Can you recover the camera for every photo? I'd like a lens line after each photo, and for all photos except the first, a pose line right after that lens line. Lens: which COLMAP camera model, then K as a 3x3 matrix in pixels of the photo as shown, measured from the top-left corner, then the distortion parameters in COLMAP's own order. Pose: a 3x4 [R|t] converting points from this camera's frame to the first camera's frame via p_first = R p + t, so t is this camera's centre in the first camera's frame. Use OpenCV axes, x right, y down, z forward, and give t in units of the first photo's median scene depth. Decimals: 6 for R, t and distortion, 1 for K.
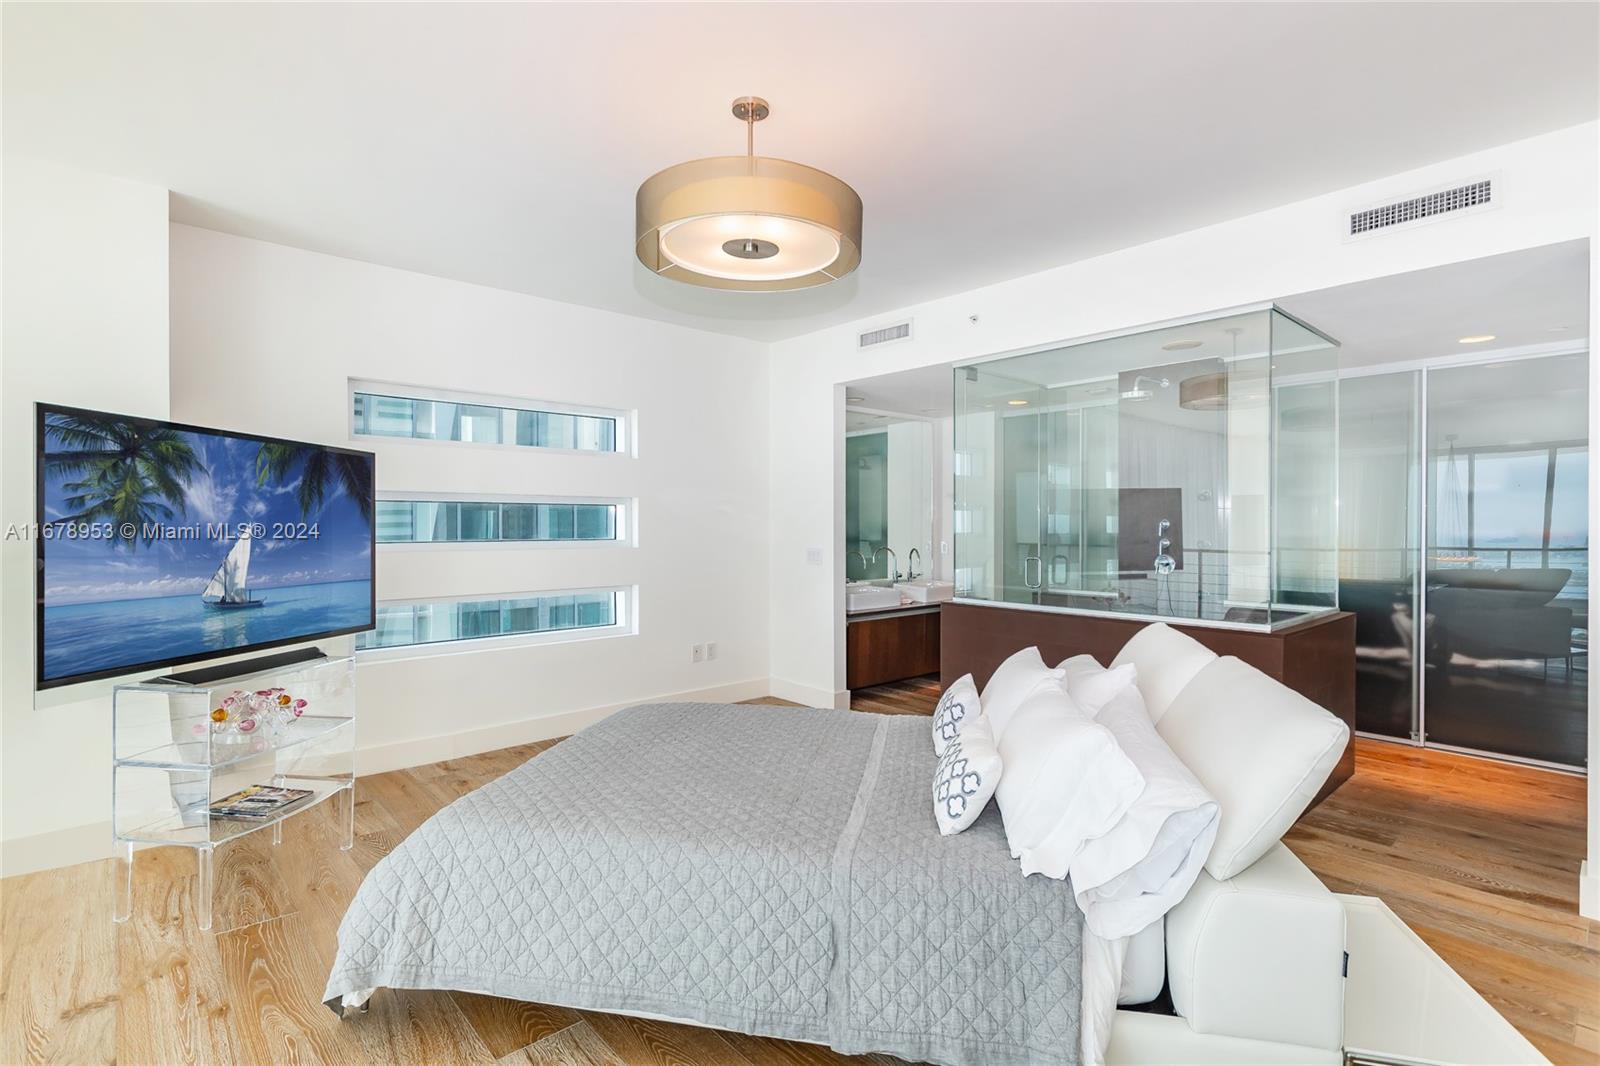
lens RADIAL K [[771.0, 0, 800.0], [0, 771.0, 533.0], [0, 0, 1]] dist [0.000073, -0.000516]
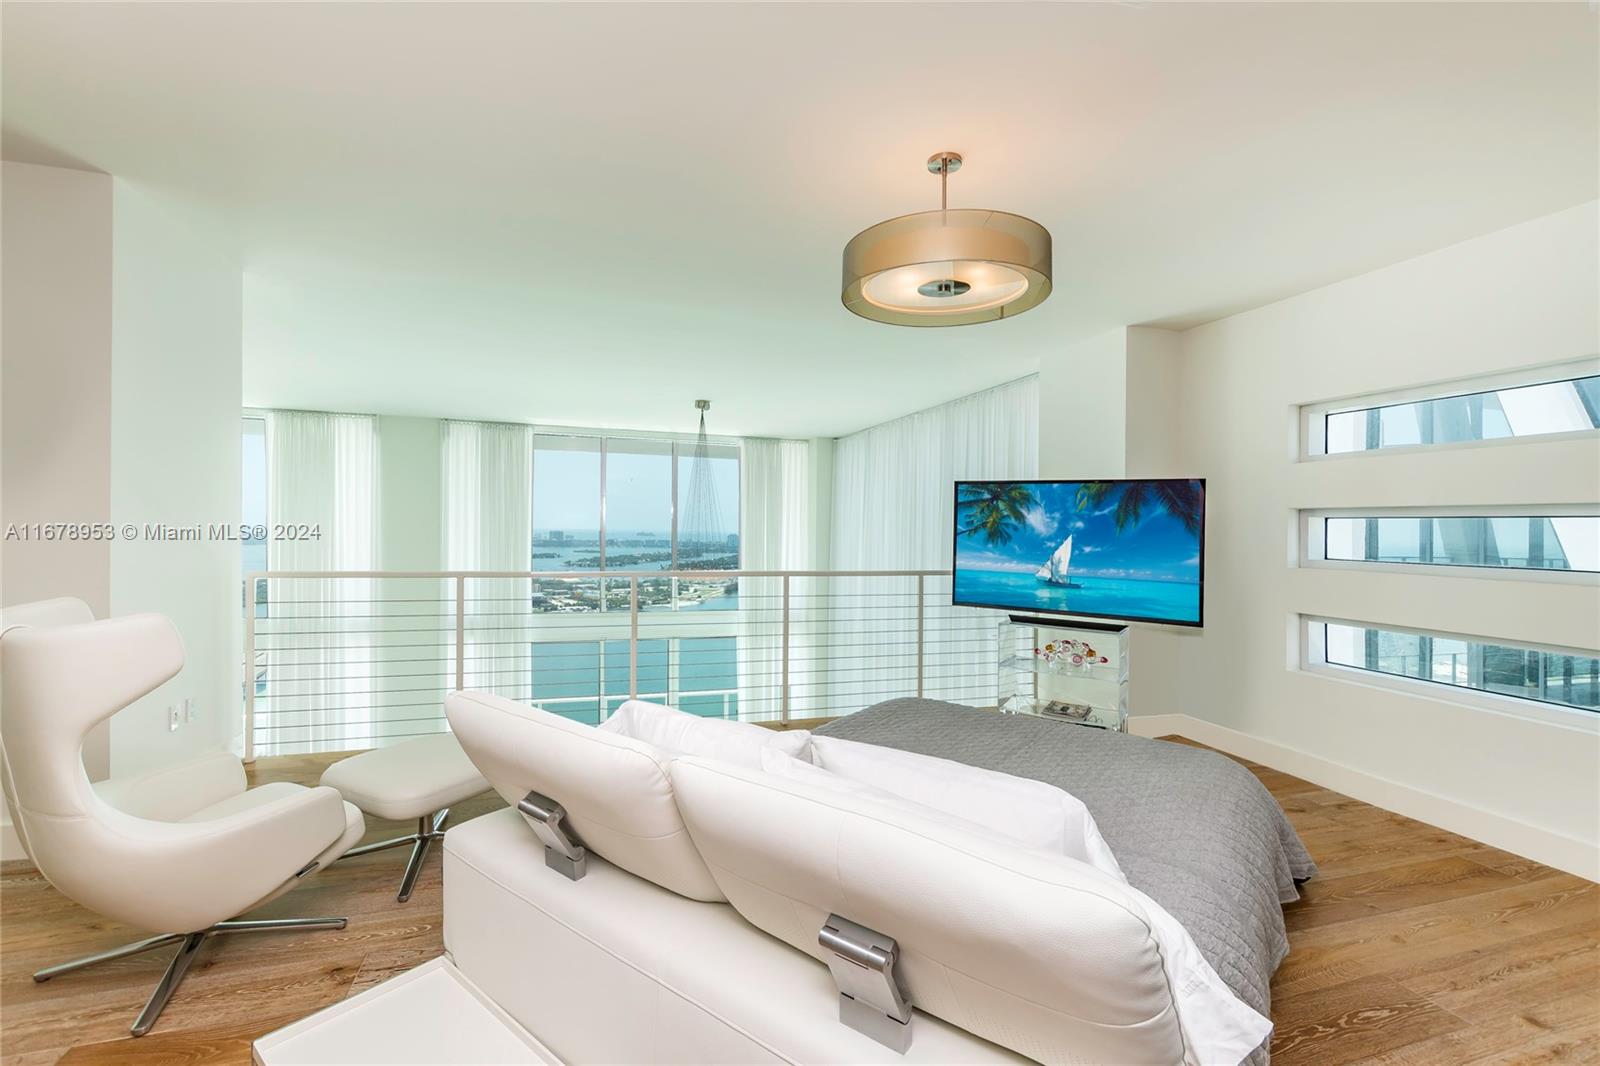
lens RADIAL K [[652.3, 0, 760.5], [0, 652.3, 536.1], [0, 0, 1]] dist [0.017604, -0.000082]
pose [[-0.408310, -0.005420, -0.912827, 0.848133], [-0.033922, 0.999382, 0.009239, -0.000752], [0.912213, 0.034738, -0.408241, 1.036880]]
